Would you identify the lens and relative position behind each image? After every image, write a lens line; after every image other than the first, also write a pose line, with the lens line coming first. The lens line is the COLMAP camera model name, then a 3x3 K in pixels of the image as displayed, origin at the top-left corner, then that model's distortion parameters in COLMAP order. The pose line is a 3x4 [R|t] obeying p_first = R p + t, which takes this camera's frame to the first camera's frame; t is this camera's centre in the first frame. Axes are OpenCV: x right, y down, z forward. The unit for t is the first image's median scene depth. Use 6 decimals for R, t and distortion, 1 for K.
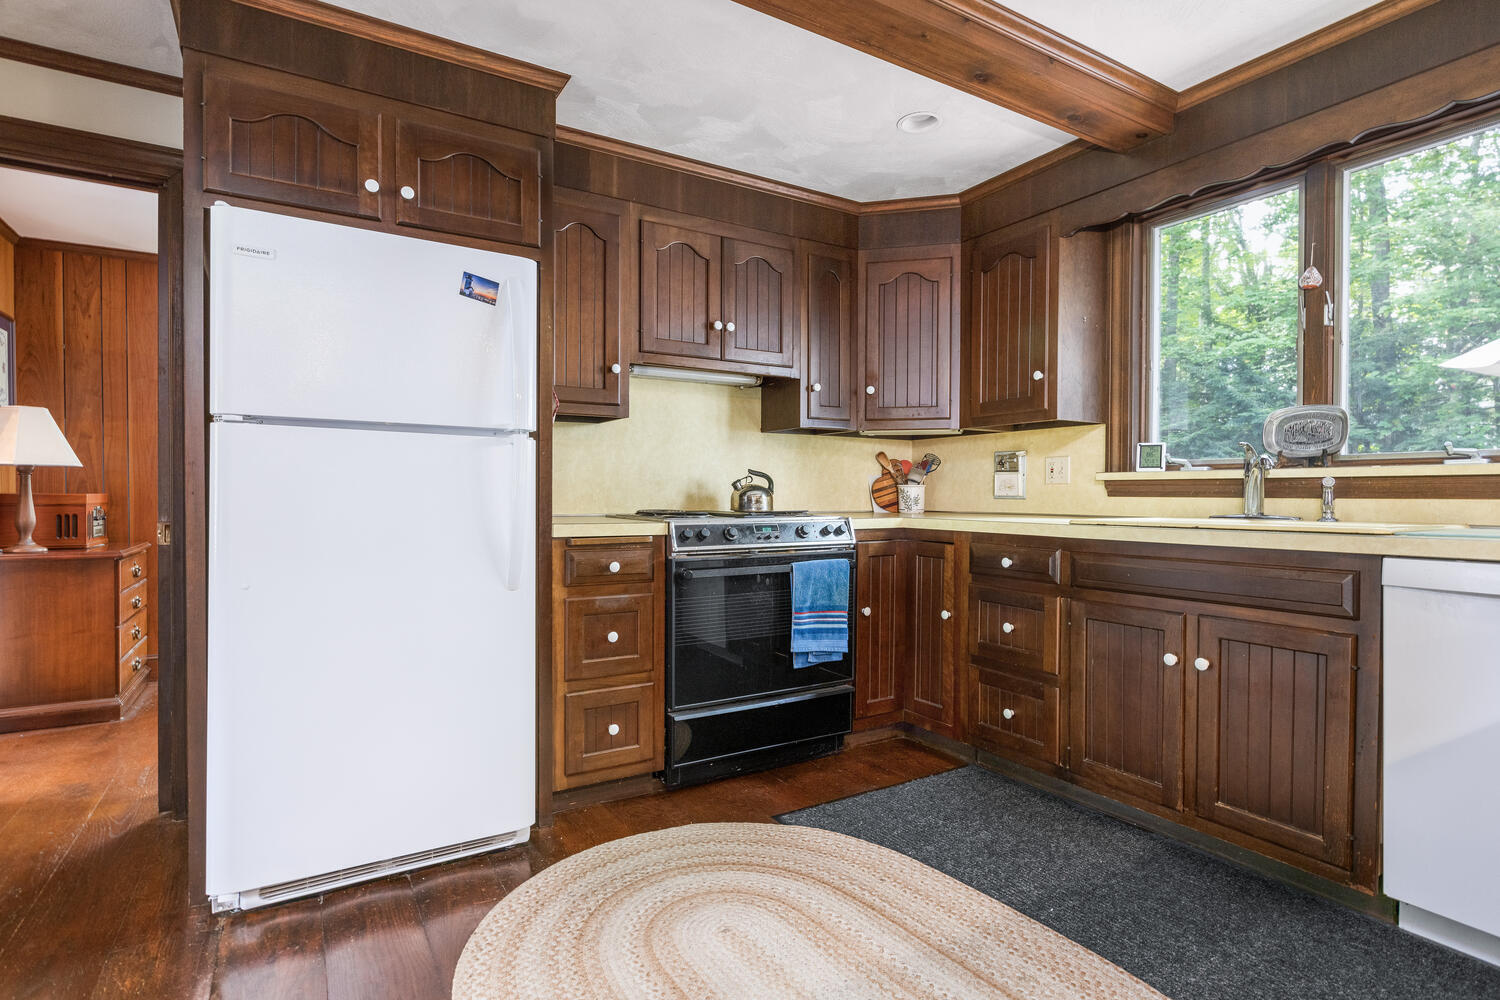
lens RADIAL K [[764.0, 0, 746.6], [0, 764.0, 492.7], [0, 0, 1]] dist [0.001709, 0.000108]
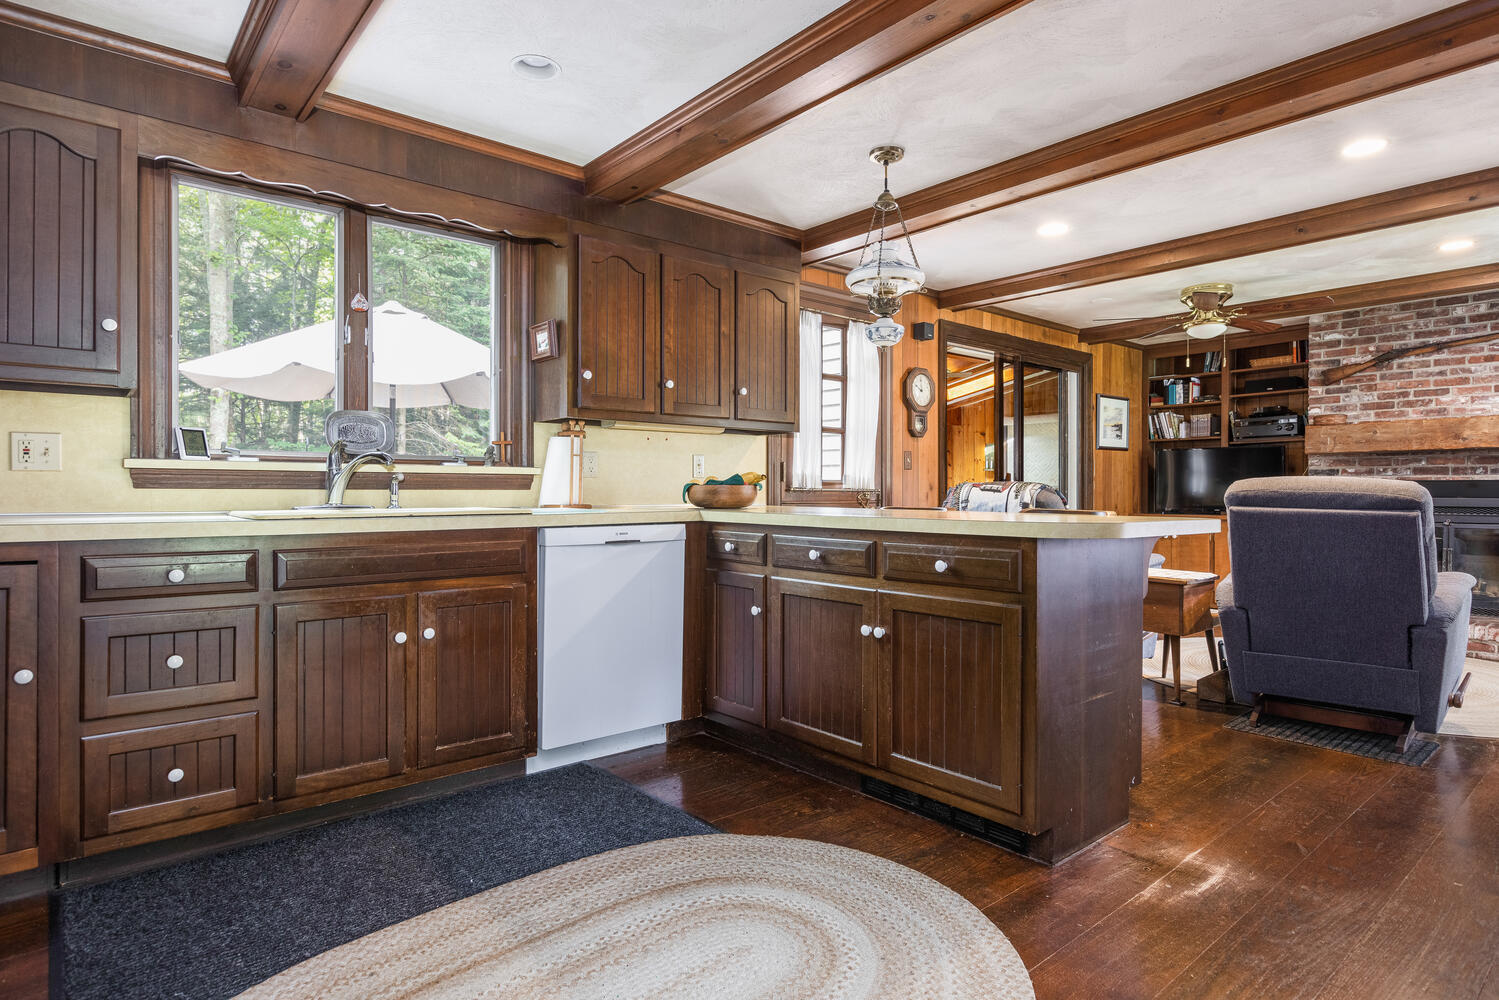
lens RADIAL K [[808.9, 0, 740.9], [0, 808.9, 479.0], [0, 0, 1]] dist [-0.000436, -0.000477]
pose [[-0.162285, 0.011032, 0.986682, -0.474546], [-0.004202, 0.999921, -0.011871, 0.002531], [-0.986735, -0.006073, -0.162225, 0.507521]]
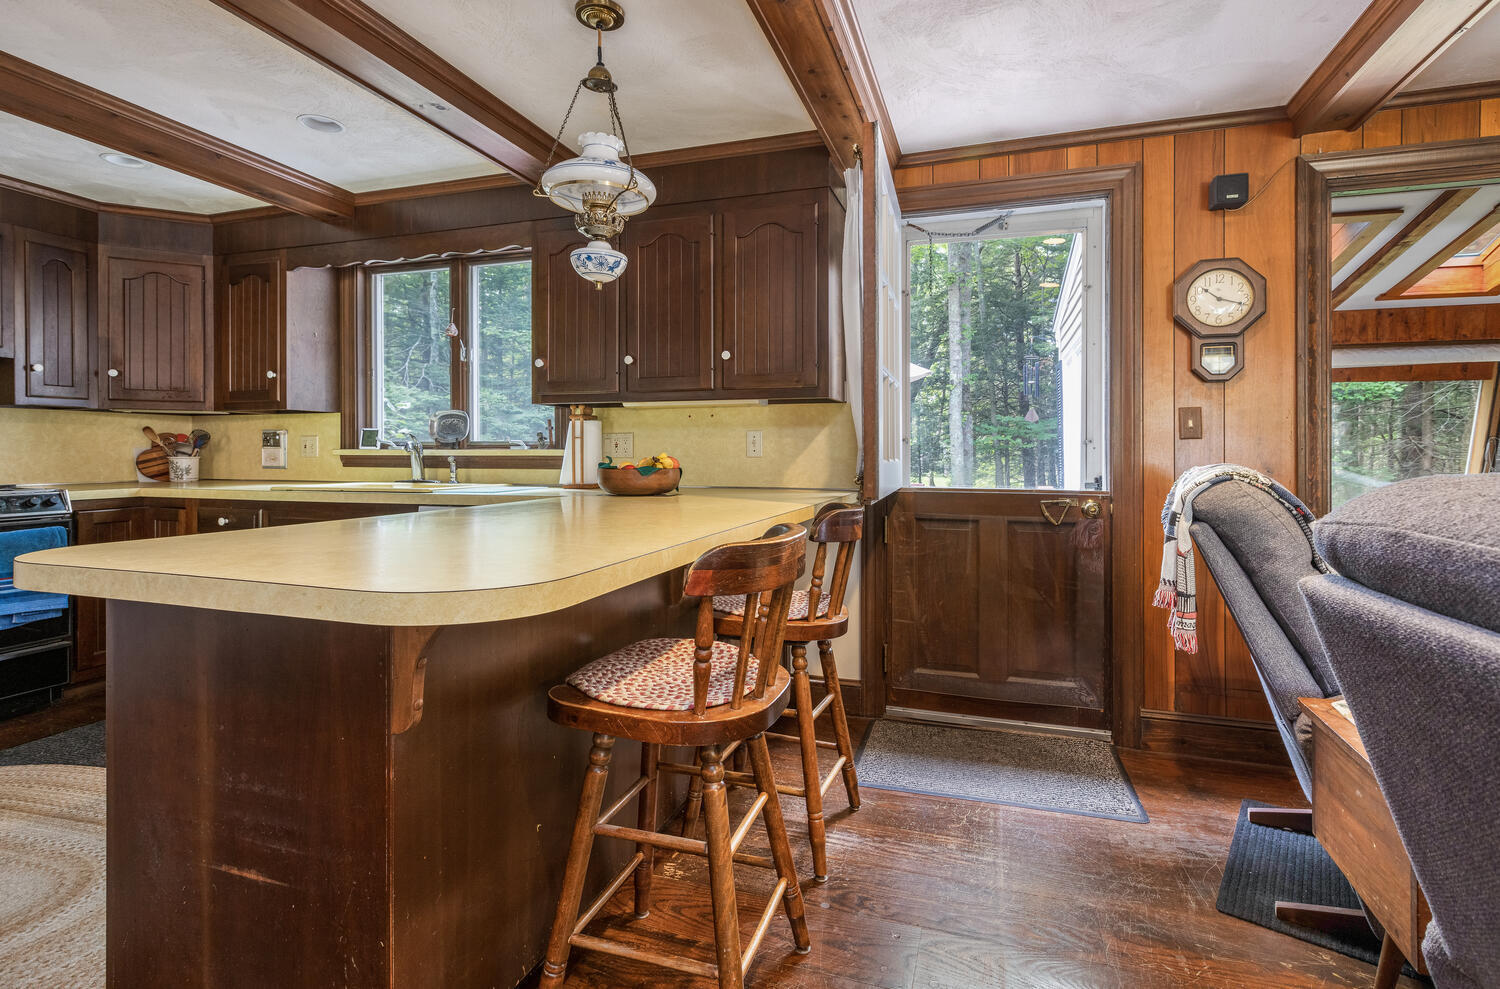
lens RADIAL K [[717.9, 0, 772.4], [0, 717.9, 460.7], [0, 0, 1]] dist [0.002536, 0.000238]
pose [[0.745388, -0.006148, 0.666602, 0.192999], [-0.002305, 0.999928, 0.011799, -0.023008], [-0.666627, -0.010332, 0.745320, -0.453501]]
